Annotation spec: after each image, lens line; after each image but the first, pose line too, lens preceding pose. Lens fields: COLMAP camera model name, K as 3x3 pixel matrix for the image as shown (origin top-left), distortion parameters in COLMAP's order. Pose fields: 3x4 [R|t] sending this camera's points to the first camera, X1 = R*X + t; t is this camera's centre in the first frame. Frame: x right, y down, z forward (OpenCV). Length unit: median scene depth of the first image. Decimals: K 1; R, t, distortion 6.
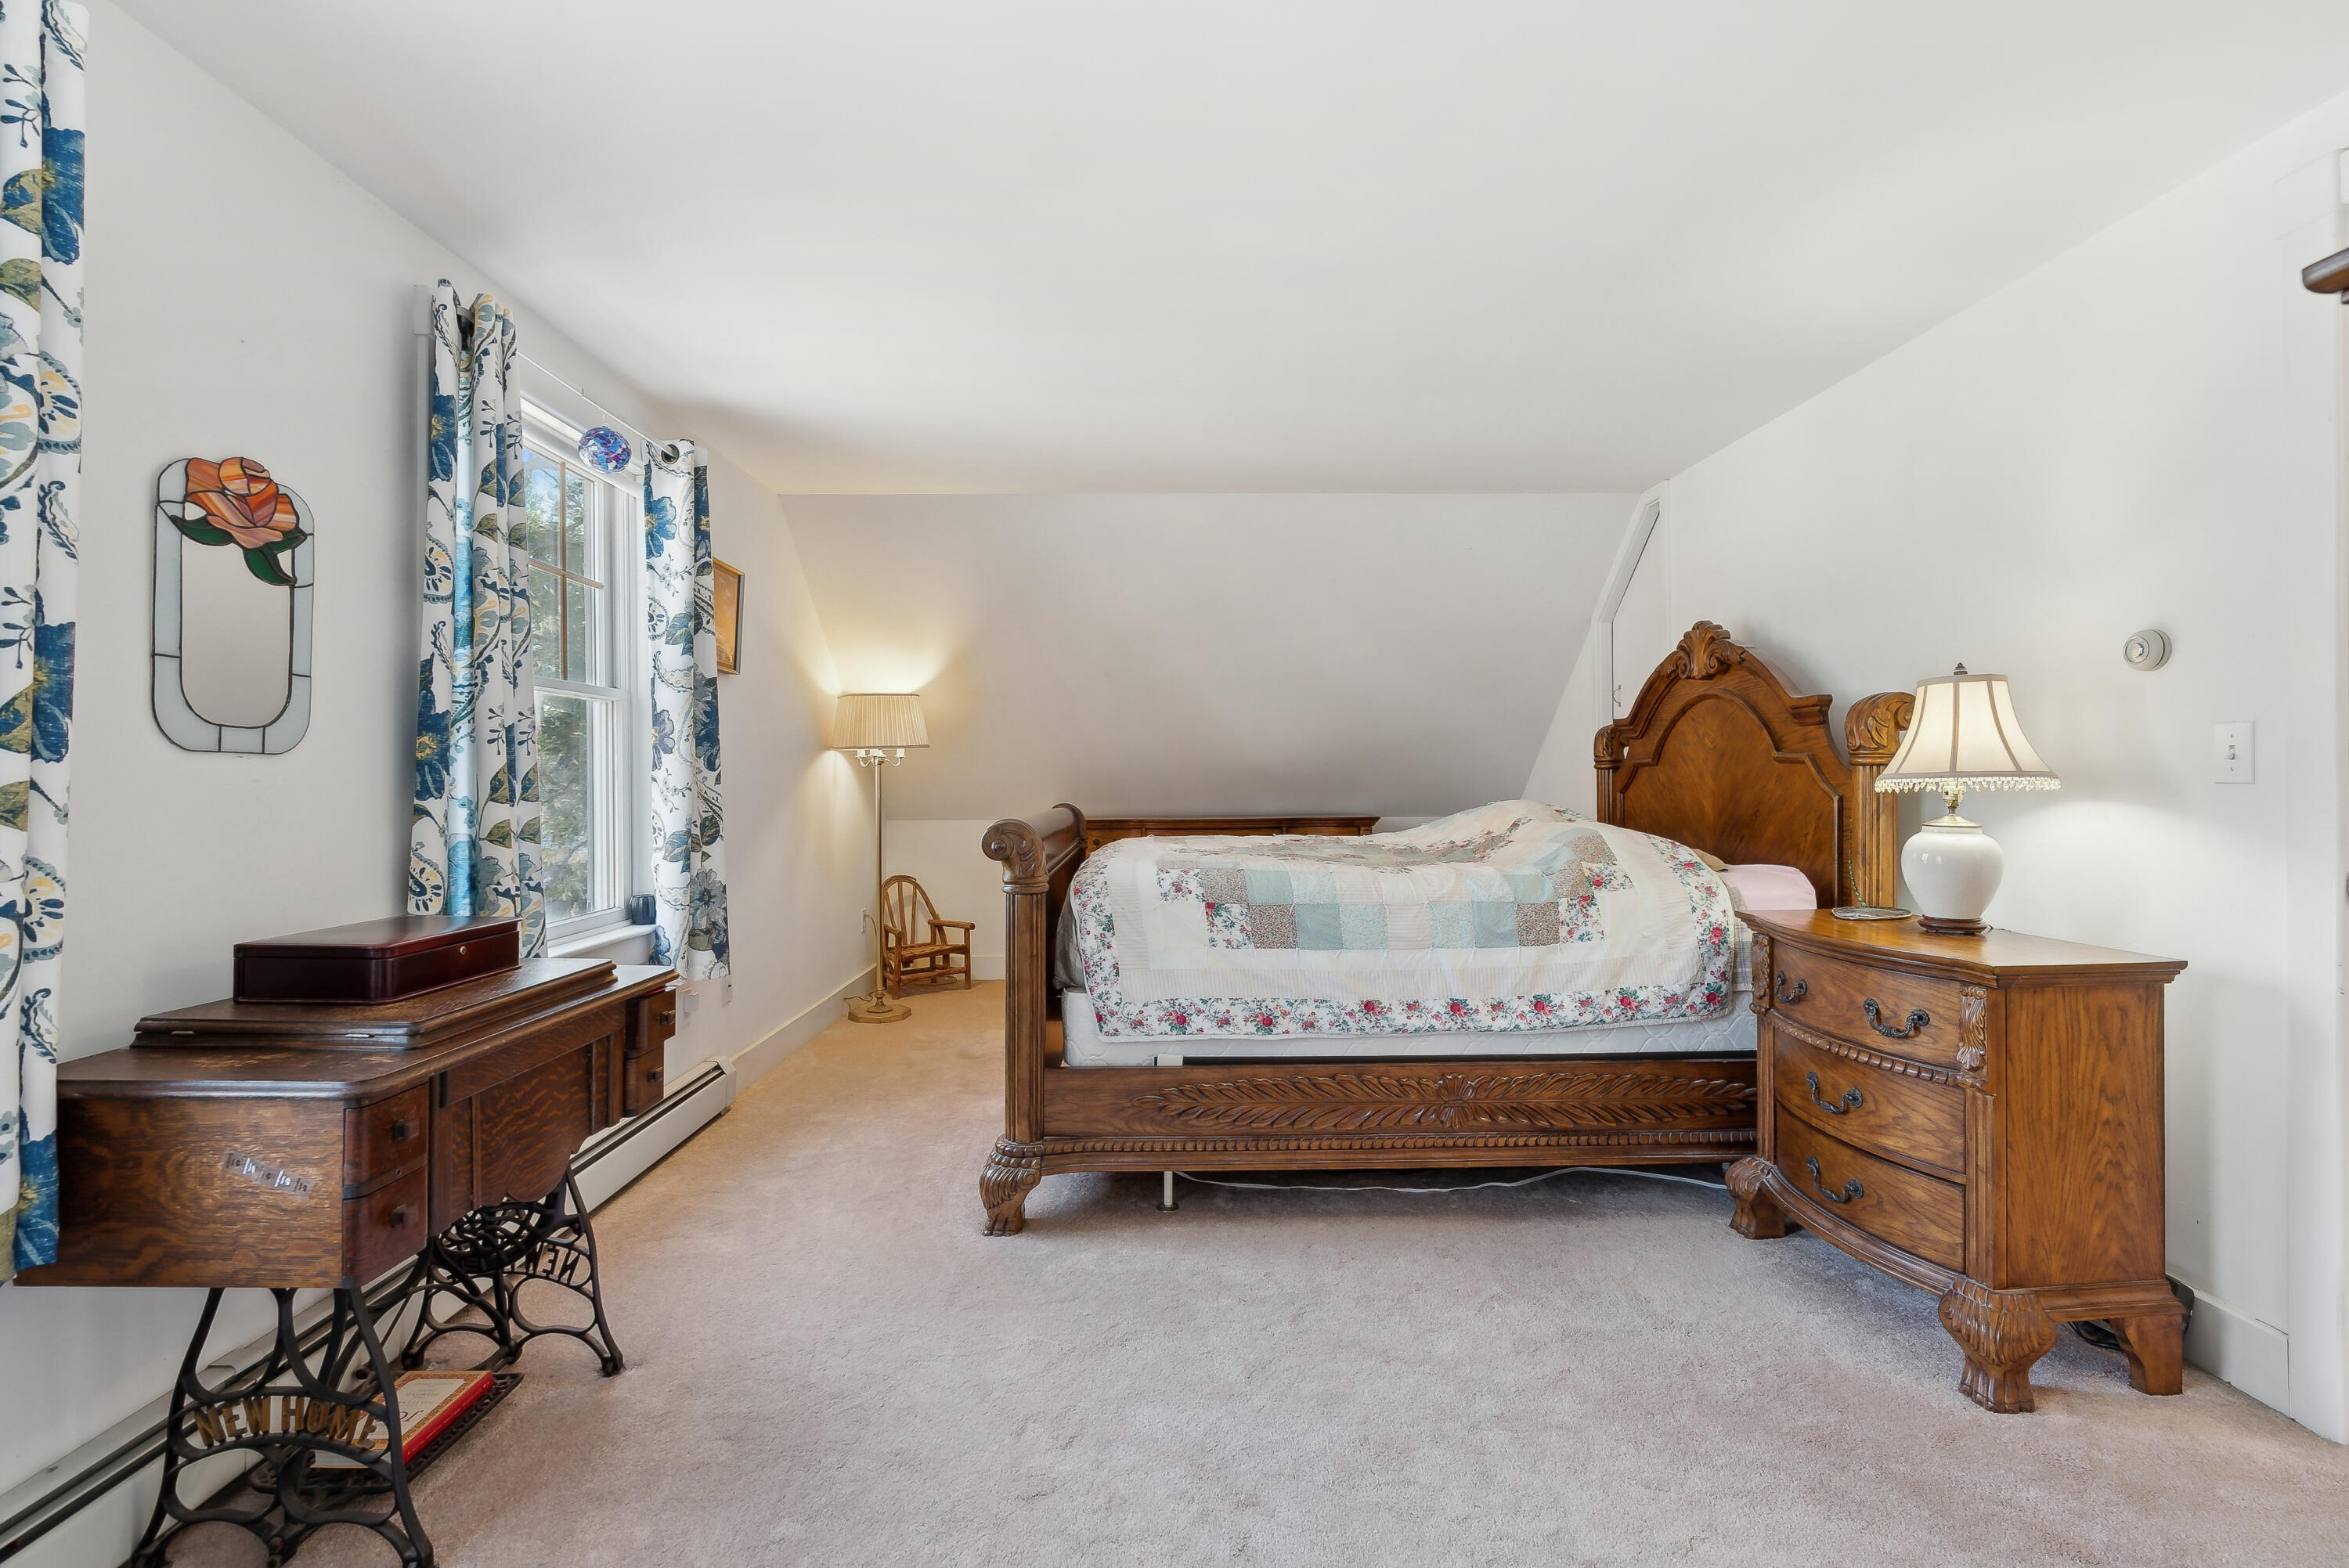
lens RADIAL K [[1061.7, 0, 1181.5], [0, 1061.7, 769.8], [0, 0, 1]] dist [-0.010958, 0.004342]
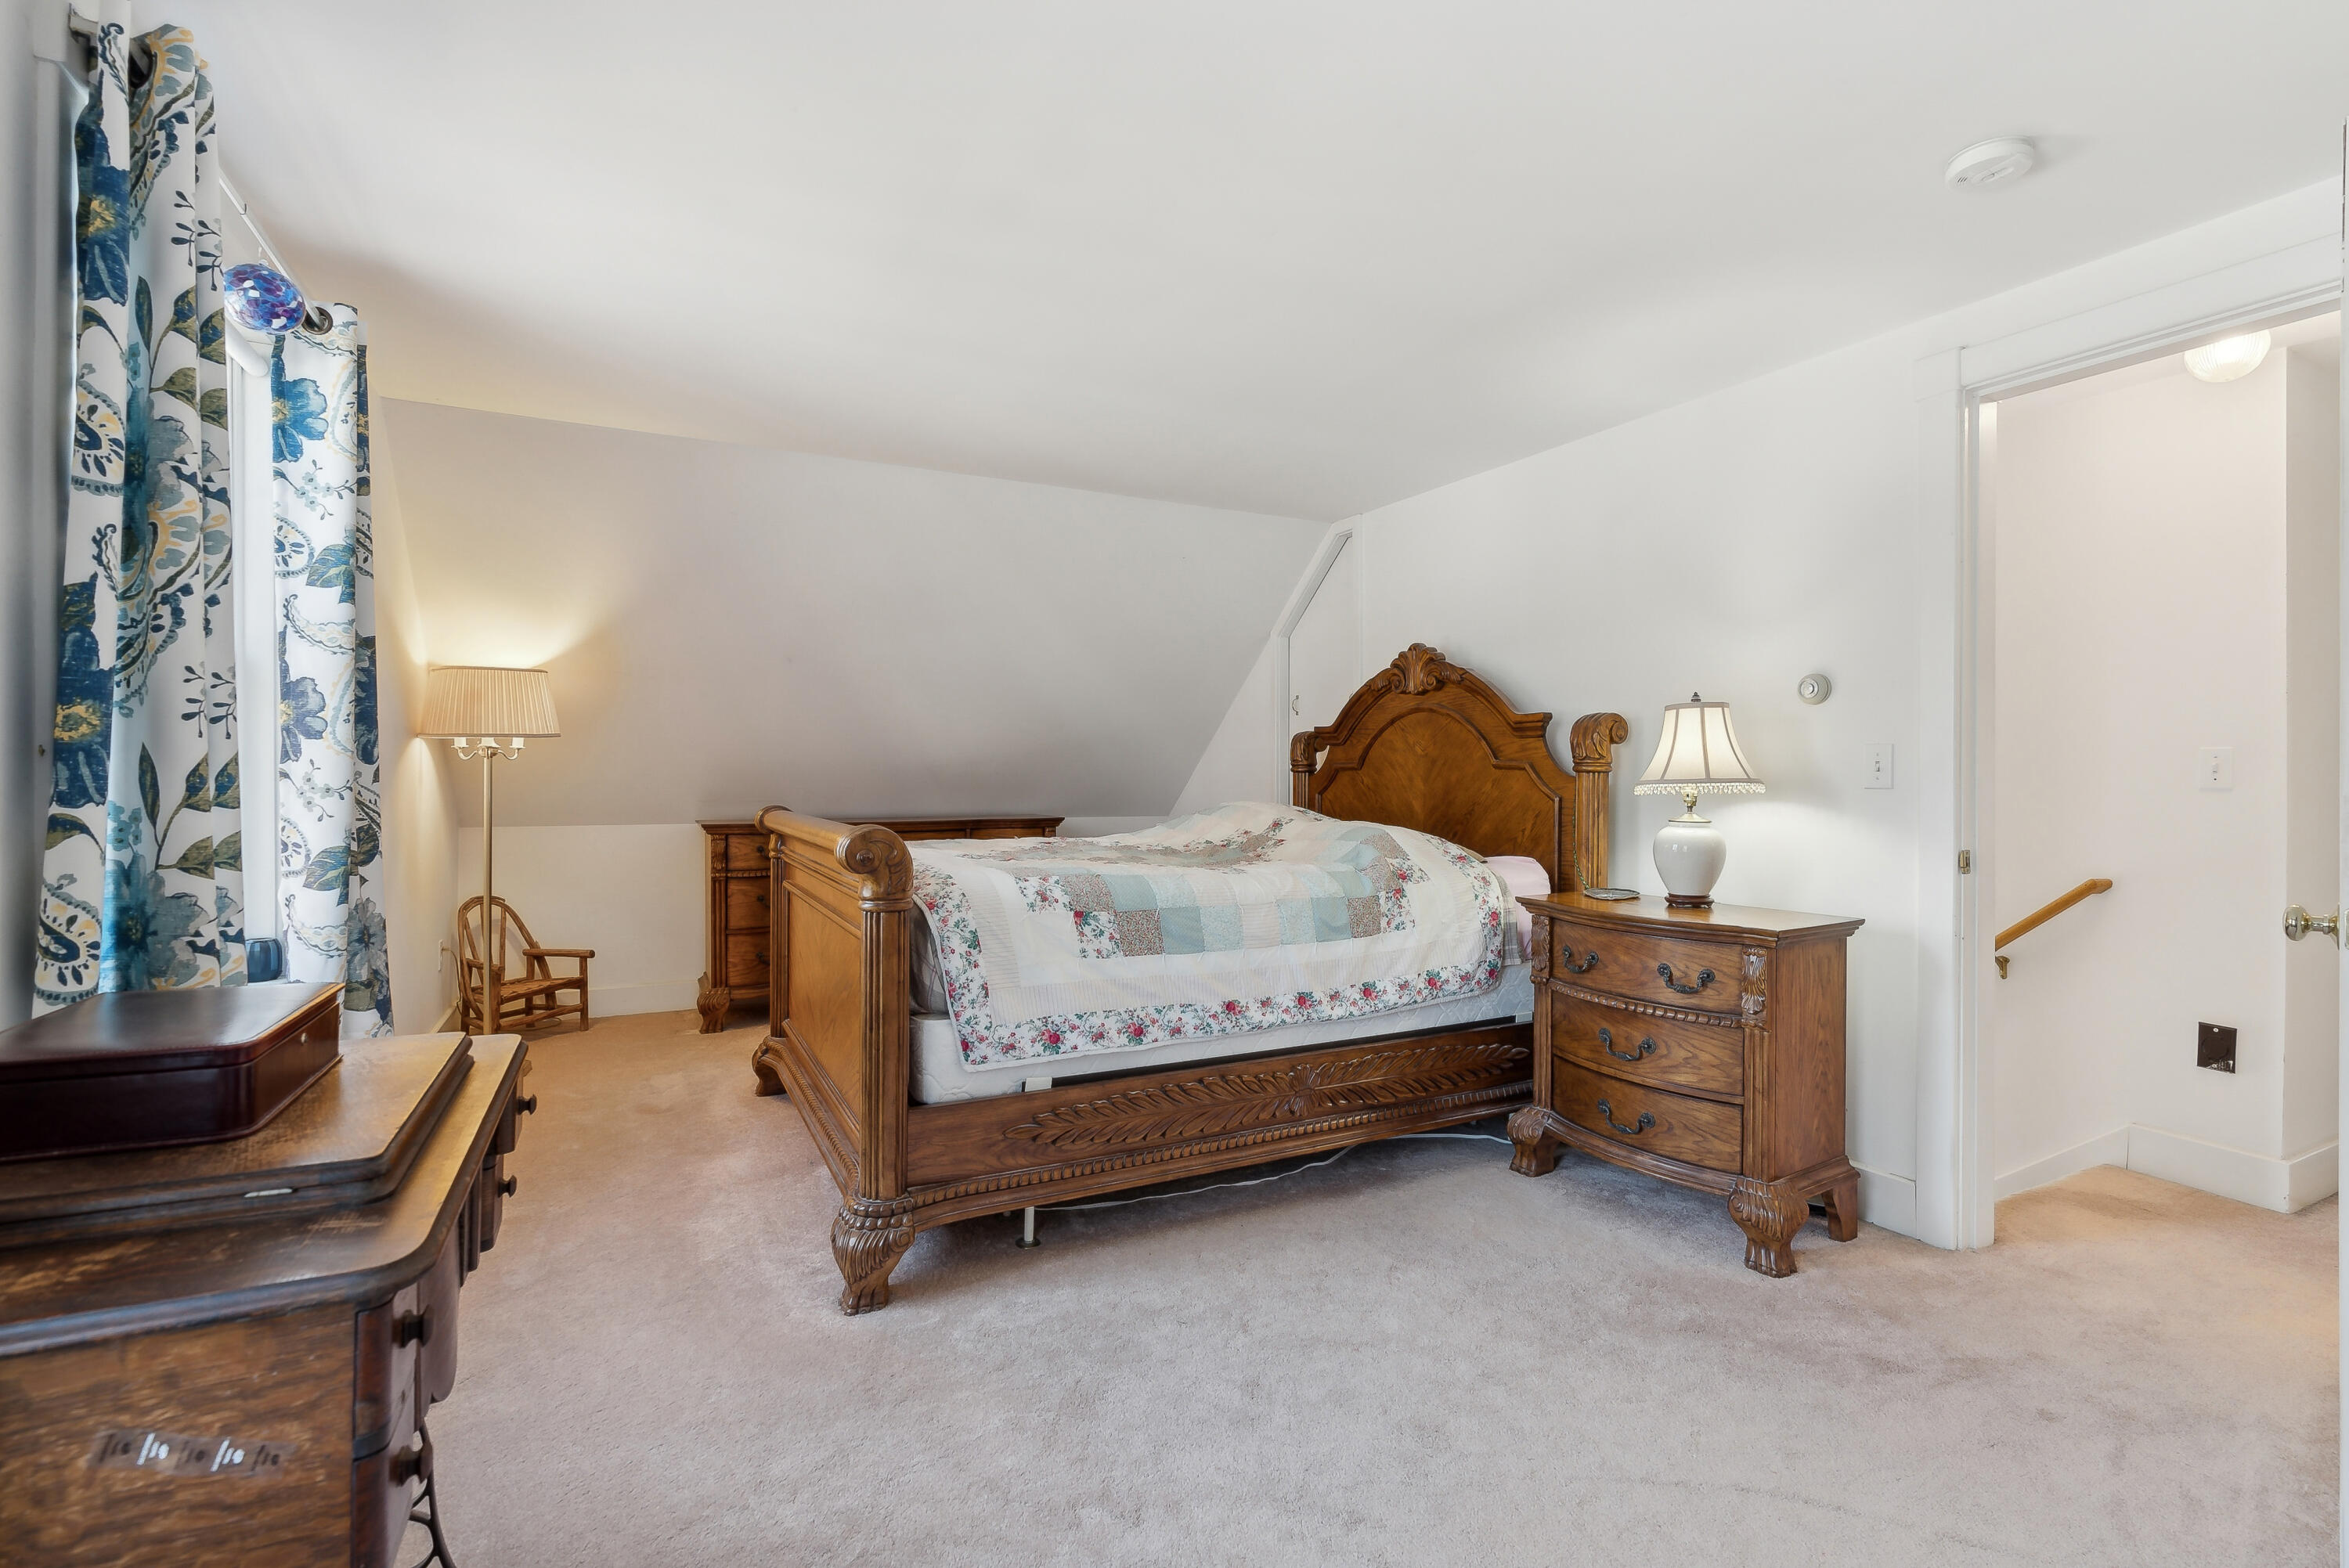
lens RADIAL K [[1061.7, 0, 1181.5], [0, 1061.7, 769.8], [0, 0, 1]] dist [-0.010958, 0.004342]
pose [[0.896697, 0.010689, 0.442515, -0.316122], [-0.010906, 0.999938, -0.002053, 0.000562], [-0.442510, -0.002985, 0.896759, 0.117668]]
